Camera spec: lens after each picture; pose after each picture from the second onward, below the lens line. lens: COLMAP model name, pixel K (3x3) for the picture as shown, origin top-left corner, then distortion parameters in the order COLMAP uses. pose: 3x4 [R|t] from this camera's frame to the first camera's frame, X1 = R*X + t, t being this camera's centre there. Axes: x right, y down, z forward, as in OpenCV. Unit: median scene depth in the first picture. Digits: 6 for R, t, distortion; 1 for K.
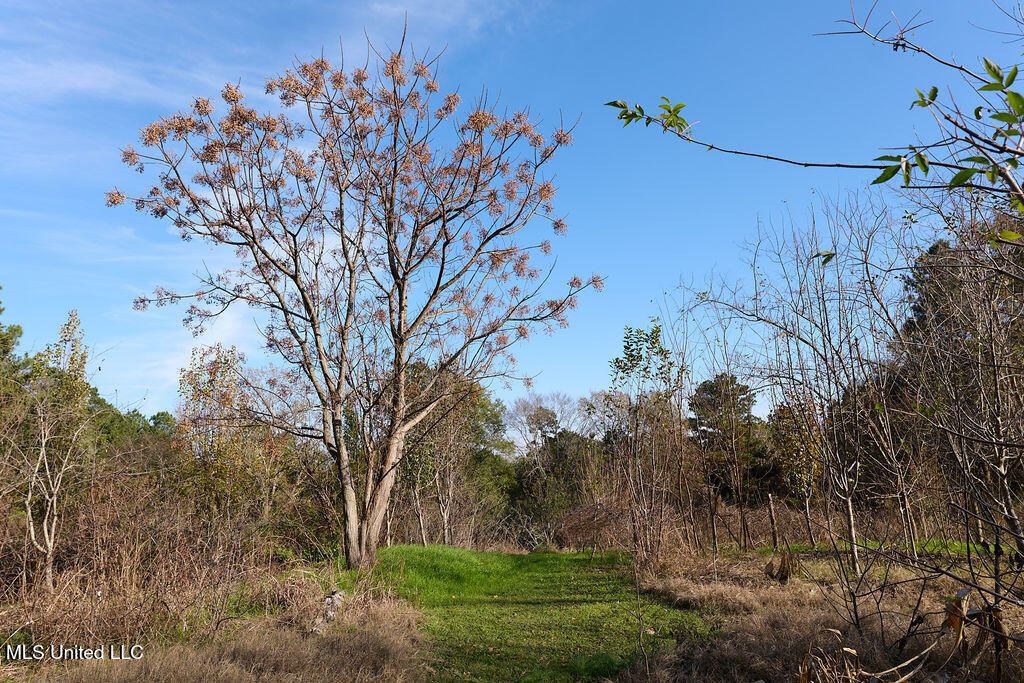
lens RADIAL K [[723.0, 0, 504.6], [0, 723.0, 343.6], [0, 0, 1]] dist [0.065900, -0.073646]
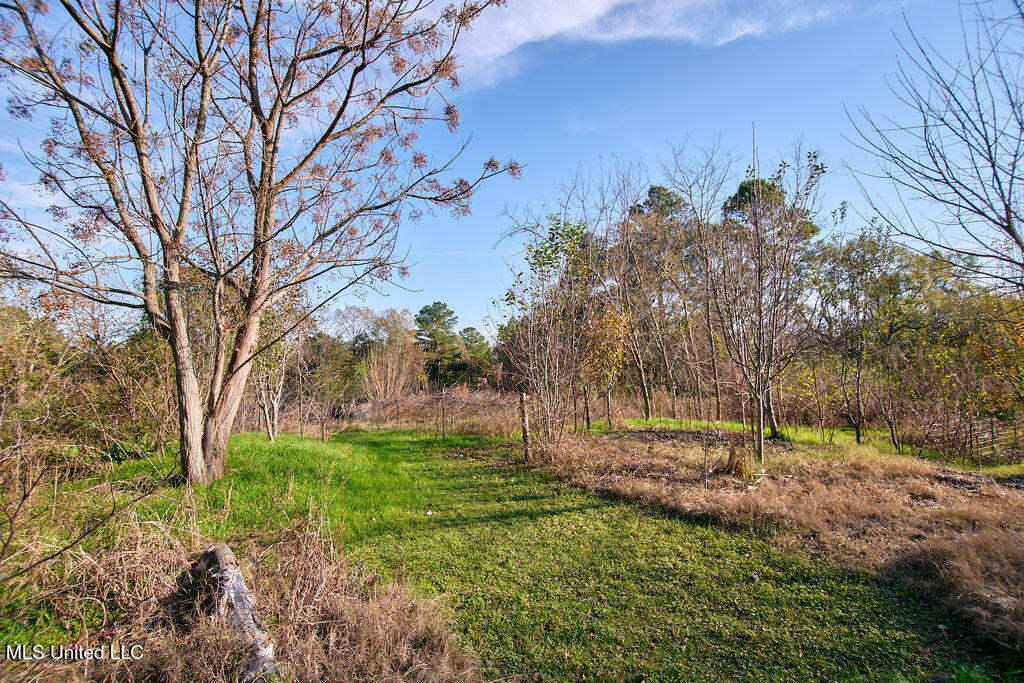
lens RADIAL K [[451.8, 0, 495.3], [0, 451.8, 344.5], [0, 0, 1]] dist [-0.003780, 0.000644]
pose [[0.876434, 0.054054, 0.478478, -0.154933], [-0.115326, 0.988322, 0.099592, 0.081478], [-0.467508, -0.142467, 0.872433, 0.433959]]
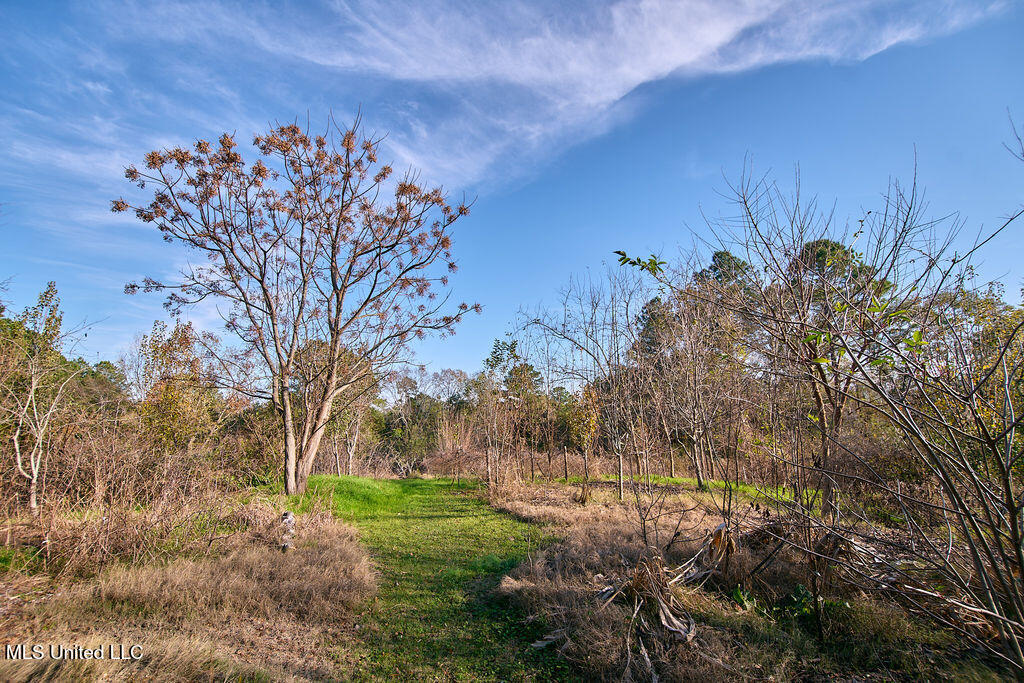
lens RADIAL K [[481.1, 0, 506.2], [0, 481.1, 350.8], [0, 0, 1]] dist [0.015522, -0.008057]
pose [[0.961918, 0.080251, 0.261292, -0.067958], [-0.088951, 0.995801, 0.021621, -0.020566], [-0.258460, -0.044040, 0.965018, 0.001652]]
